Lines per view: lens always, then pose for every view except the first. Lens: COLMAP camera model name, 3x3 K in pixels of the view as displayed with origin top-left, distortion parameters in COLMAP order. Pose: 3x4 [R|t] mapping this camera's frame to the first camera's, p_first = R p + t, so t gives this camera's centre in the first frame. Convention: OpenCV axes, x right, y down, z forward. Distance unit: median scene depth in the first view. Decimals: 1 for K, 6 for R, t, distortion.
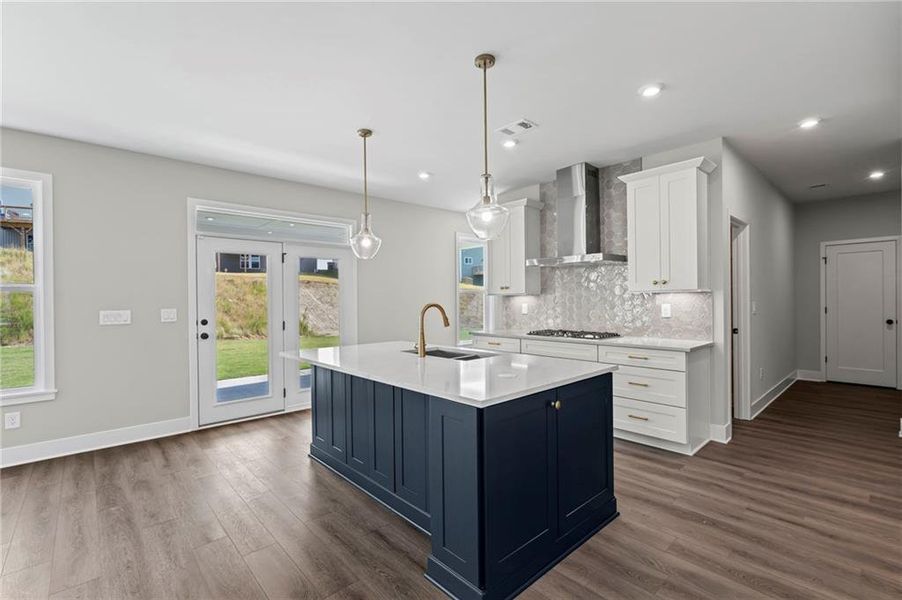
lens RADIAL K [[418.4, 0, 468.2], [0, 418.4, 307.6], [0, 0, 1]] dist [0.014114, 0.003694]
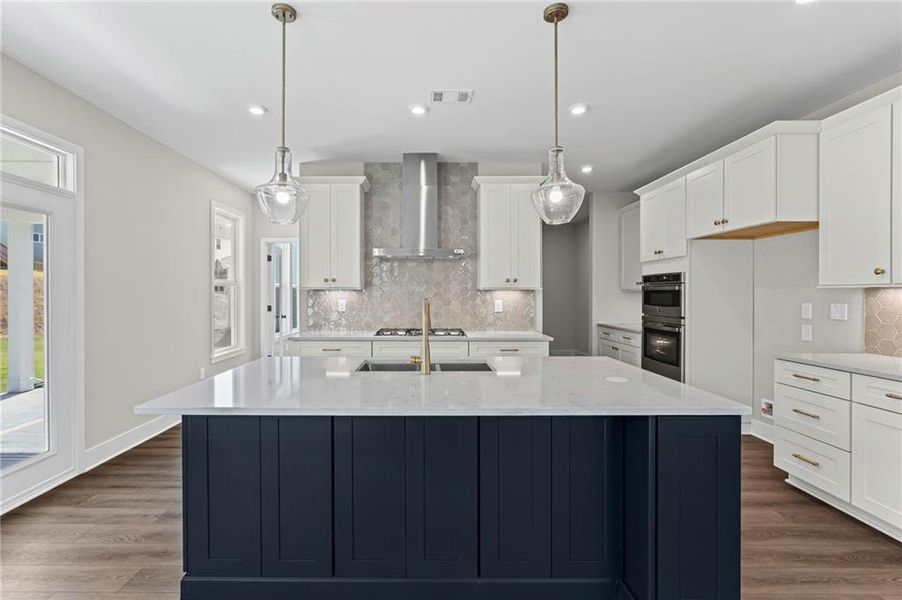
lens RADIAL K [[418.4, 0, 445.2], [0, 418.4, 295.7], [0, 0, 1]] dist [0.014114, 0.003694]
pose [[0.693480, 0.009146, 0.720418, -0.400481], [0.006088, 0.999809, -0.018553, -0.000206], [-0.720450, 0.017252, 0.693292, 0.323371]]
